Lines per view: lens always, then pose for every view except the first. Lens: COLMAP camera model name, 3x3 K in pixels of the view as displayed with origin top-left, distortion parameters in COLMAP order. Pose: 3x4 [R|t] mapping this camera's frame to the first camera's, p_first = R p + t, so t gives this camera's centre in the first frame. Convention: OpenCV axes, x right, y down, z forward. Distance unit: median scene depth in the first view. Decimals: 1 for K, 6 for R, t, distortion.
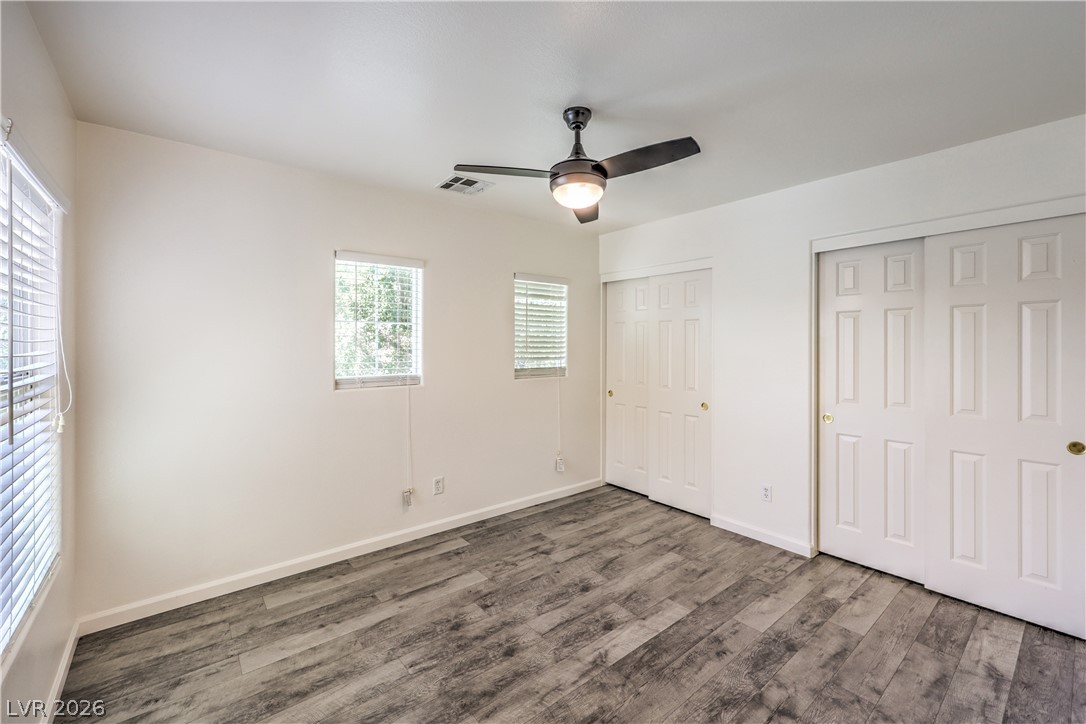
lens RADIAL K [[451.8, 0, 551.1], [0, 451.8, 337.3], [0, 0, 1]] dist [-0.001494, 0.000386]
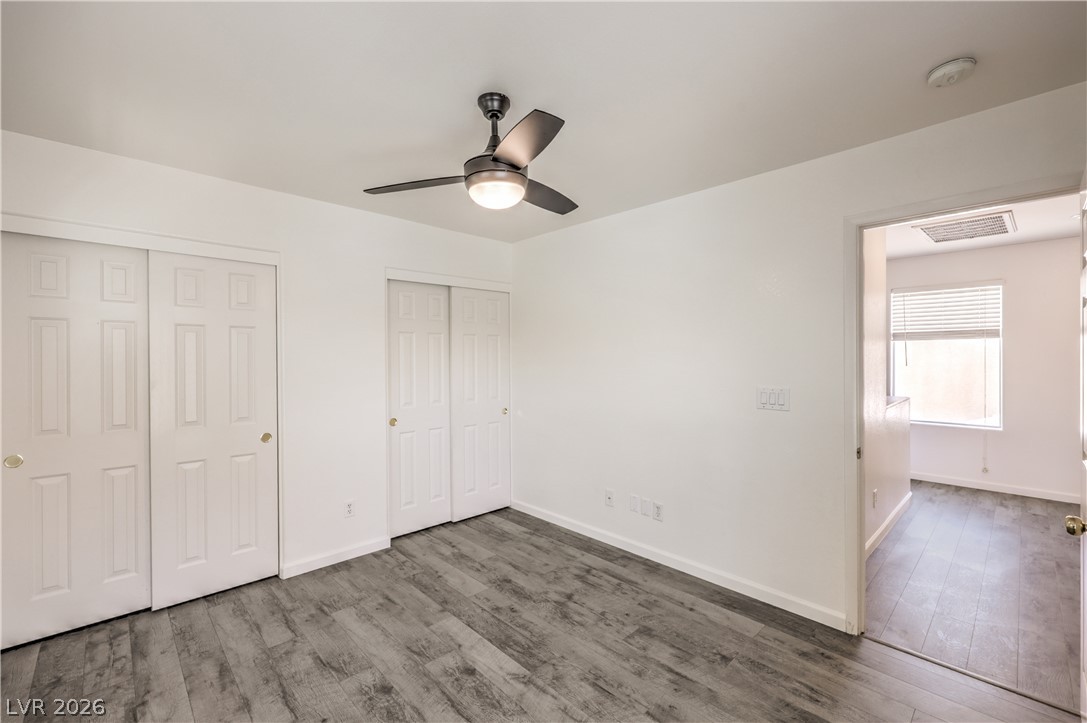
lens RADIAL K [[452.2, 0, 543.8], [0, 452.2, 362.2], [0, 0, 1]] dist [-0.001494, 0.000386]
pose [[-0.051182, -0.013283, 0.998601, -0.680828], [-0.006667, 0.999894, 0.012959, 0.000833], [-0.998667, -0.005994, -0.051265, 0.776780]]
